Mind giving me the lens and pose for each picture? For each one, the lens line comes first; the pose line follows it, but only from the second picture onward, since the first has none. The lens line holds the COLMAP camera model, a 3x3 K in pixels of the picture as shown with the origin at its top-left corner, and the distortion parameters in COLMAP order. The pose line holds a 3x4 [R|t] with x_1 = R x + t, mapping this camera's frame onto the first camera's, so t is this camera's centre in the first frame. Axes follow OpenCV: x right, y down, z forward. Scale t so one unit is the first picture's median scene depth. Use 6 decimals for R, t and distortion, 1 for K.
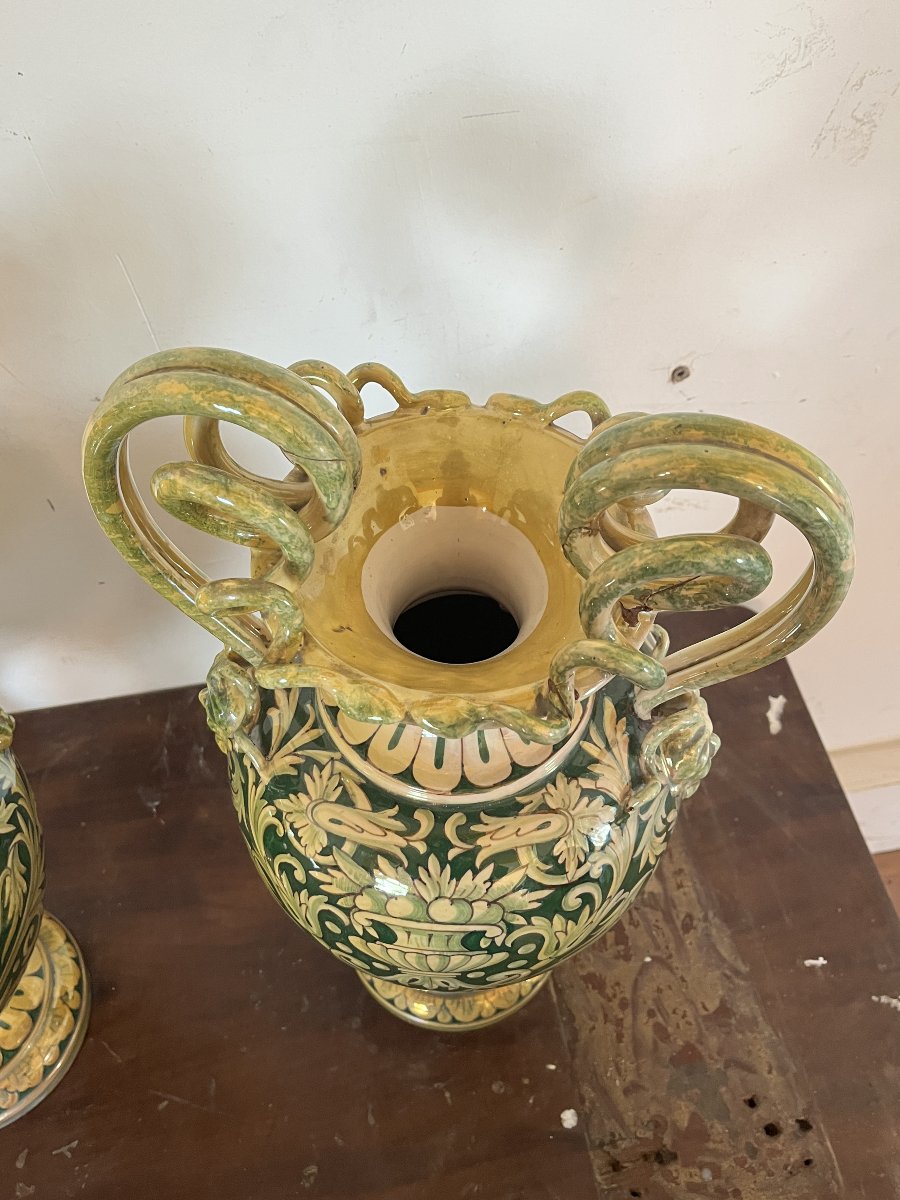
lens RADIAL K [[1014.6, 0, 450.2], [0, 1014.6, 600.2], [0, 0, 1]] dist [-0.000034, -0.000007]
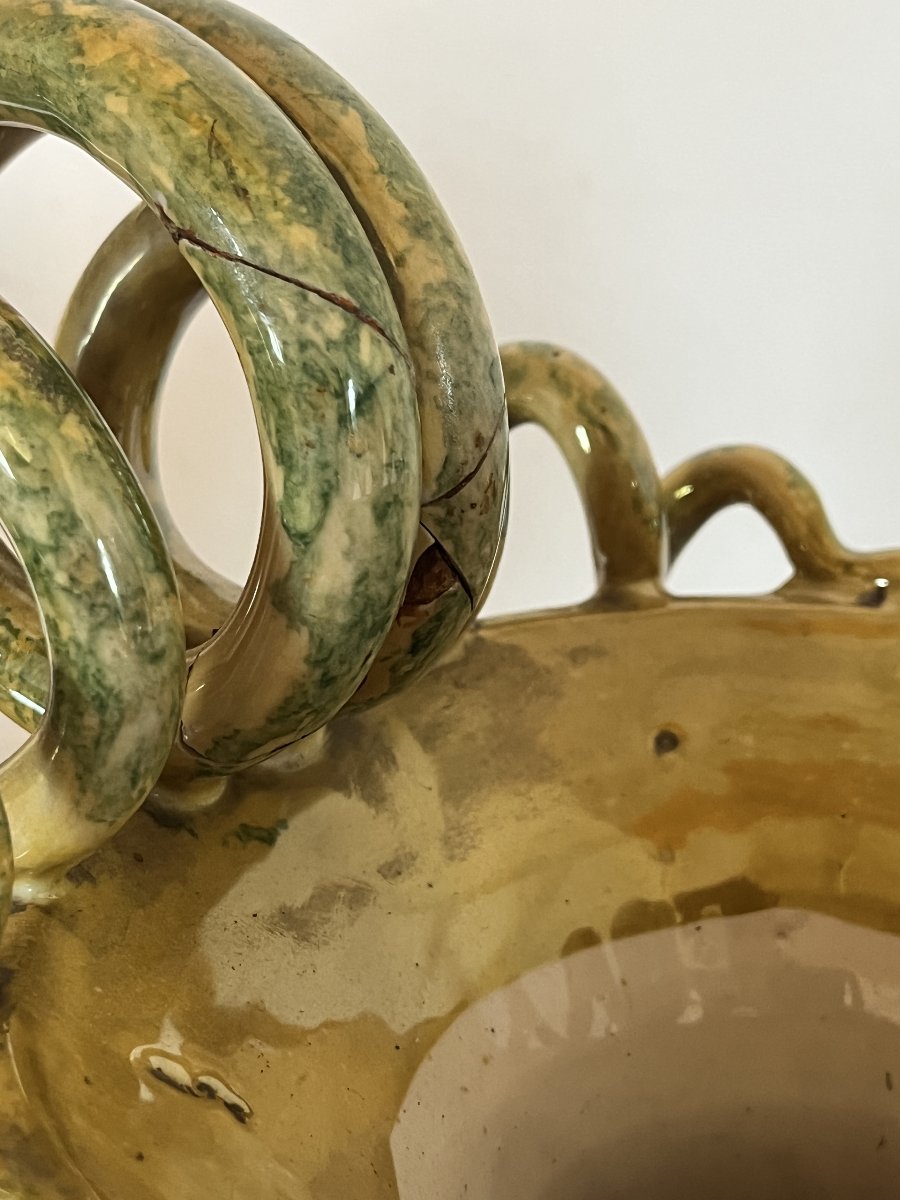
lens RADIAL K [[1850.0, 0, 450.4], [0, 1850.0, 599.8], [0, 0, 1]] dist [0.013736, 0.000000]
pose [[0.889097, 0.143659, -0.434590, 0.114505], [-0.357936, 0.810002, -0.464520, 0.118486], [0.285286, 0.568559, 0.771591, 0.669993]]
